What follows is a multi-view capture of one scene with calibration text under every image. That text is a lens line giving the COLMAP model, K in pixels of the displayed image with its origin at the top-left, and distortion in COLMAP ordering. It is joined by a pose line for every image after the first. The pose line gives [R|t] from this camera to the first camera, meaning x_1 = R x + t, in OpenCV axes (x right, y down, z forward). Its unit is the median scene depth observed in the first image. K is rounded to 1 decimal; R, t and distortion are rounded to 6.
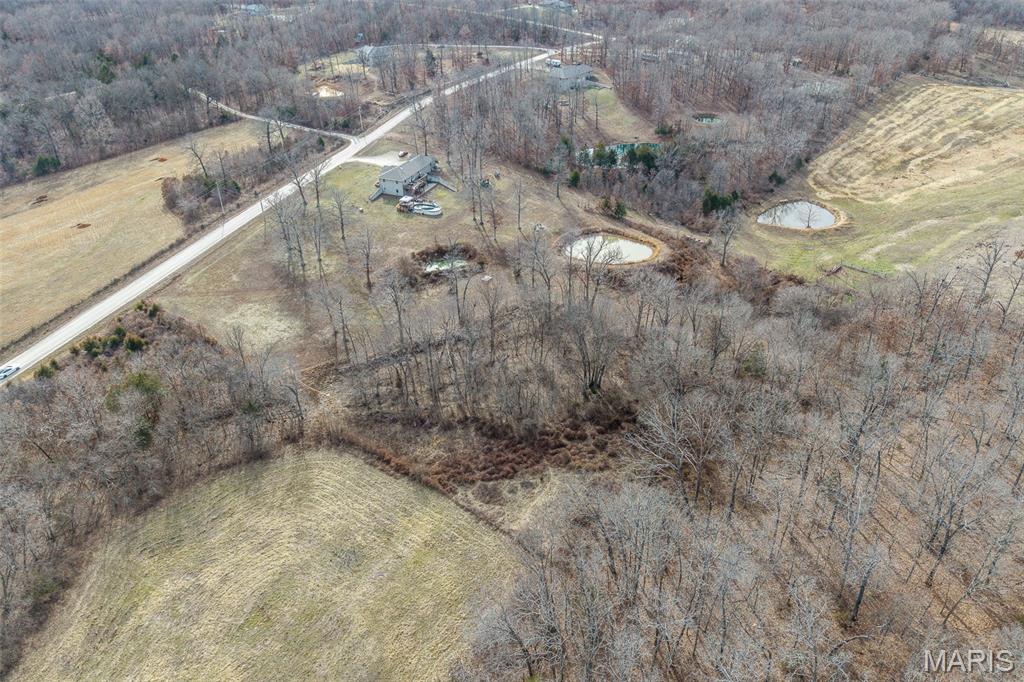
lens RADIAL K [[689.7, 0, 507.3], [0, 689.7, 335.2], [0, 0, 1]] dist [0.035213, -0.035500]
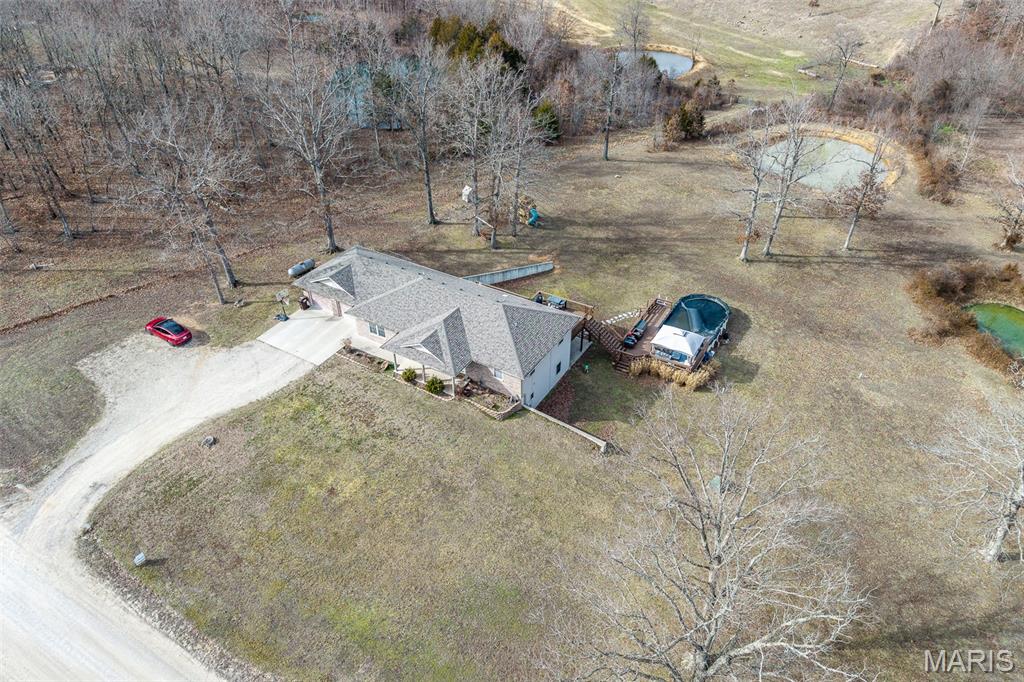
lens RADIAL K [[689.7, 0, 517.2], [0, 689.7, 341.2], [0, 0, 1]] dist [0.035213, -0.035500]
pose [[0.151573, -0.570695, 0.807052, -0.398355], [0.524368, 0.738550, 0.423772, -0.366413], [-0.837893, 0.358960, 0.411198, 0.992318]]
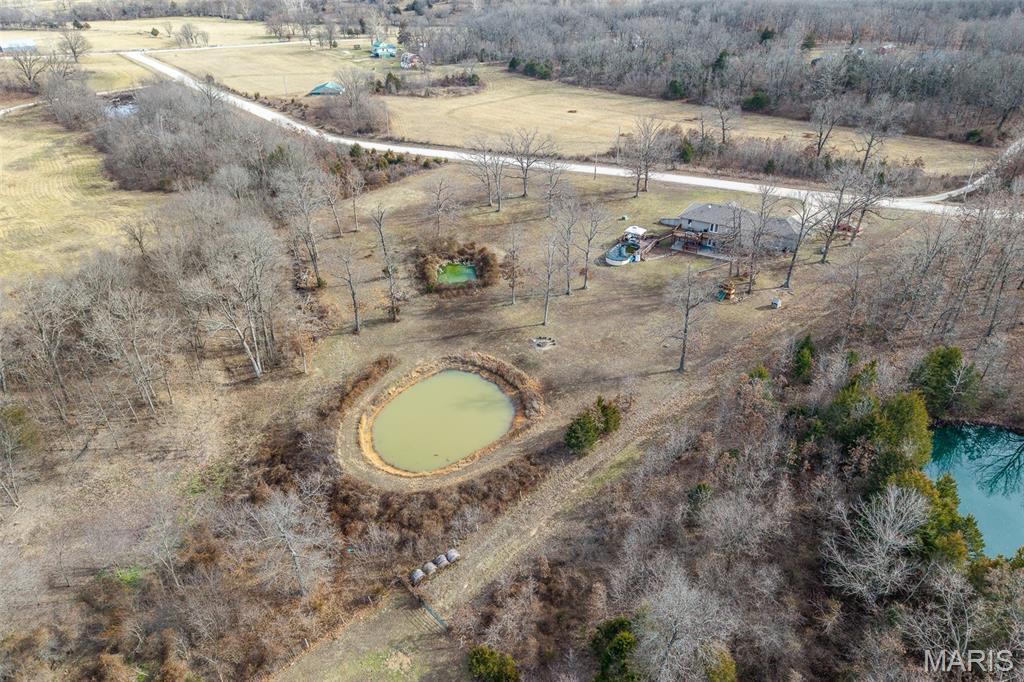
lens RADIAL K [[689.7, 0, 515.6], [0, 689.7, 344.9], [0, 0, 1]] dist [0.035213, -0.035500]
pose [[-0.188446, 0.512758, -0.837596, 0.511234], [-0.513467, 0.675580, 0.529097, -0.435798], [0.837162, 0.529784, 0.135974, 0.916410]]
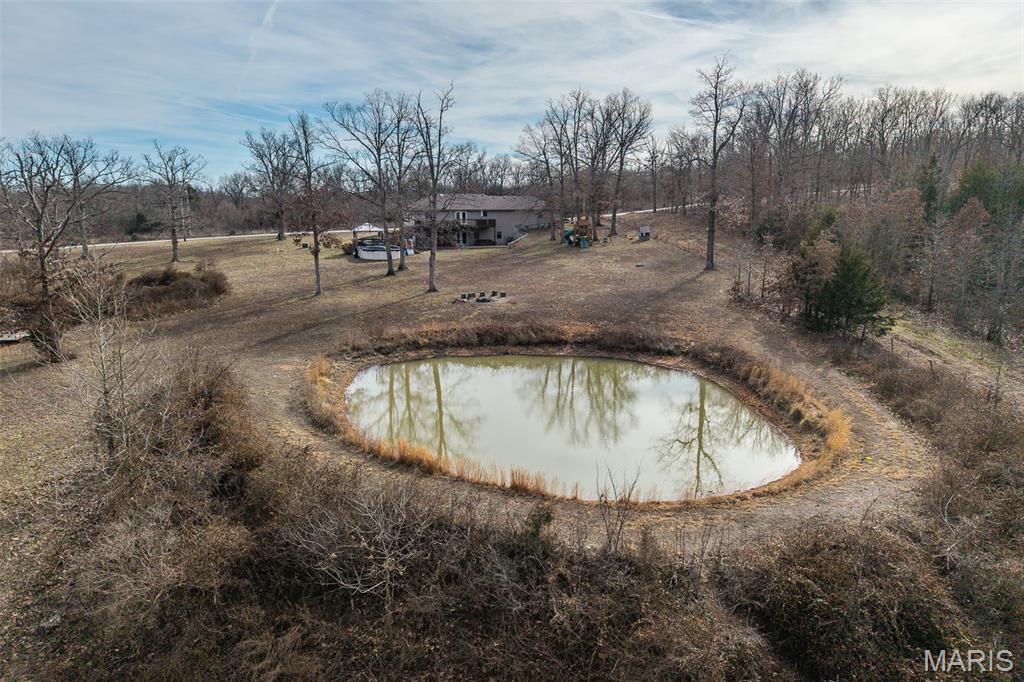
lens RADIAL K [[689.7, 0, 514.4], [0, 689.7, 335.2], [0, 0, 1]] dist [0.035213, -0.035500]
pose [[0.653523, 0.139470, -0.743946, 0.254889], [-0.400719, 0.897588, -0.183740, -0.101091], [0.642131, 0.418192, 0.642483, 0.851210]]
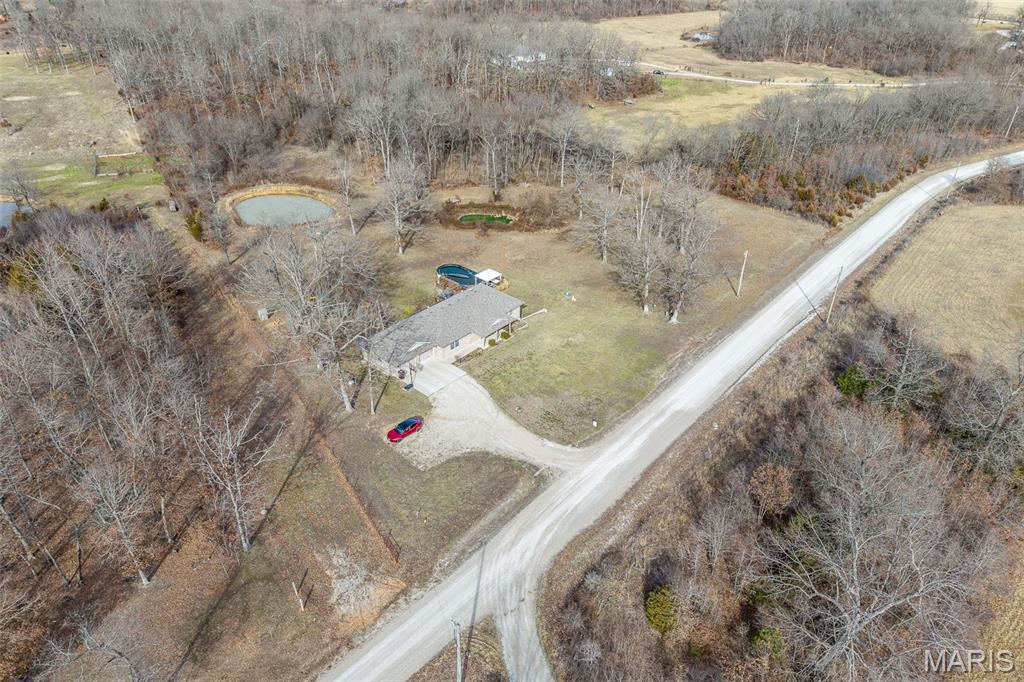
lens RADIAL K [[689.7, 0, 511.3], [0, 689.7, 340.9], [0, 0, 1]] dist [0.035213, -0.035500]
pose [[-0.940460, -0.178919, 0.289005, -0.350863], [0.182900, 0.450288, 0.873950, -0.688825], [-0.286501, 0.874774, -0.390754, 1.325848]]
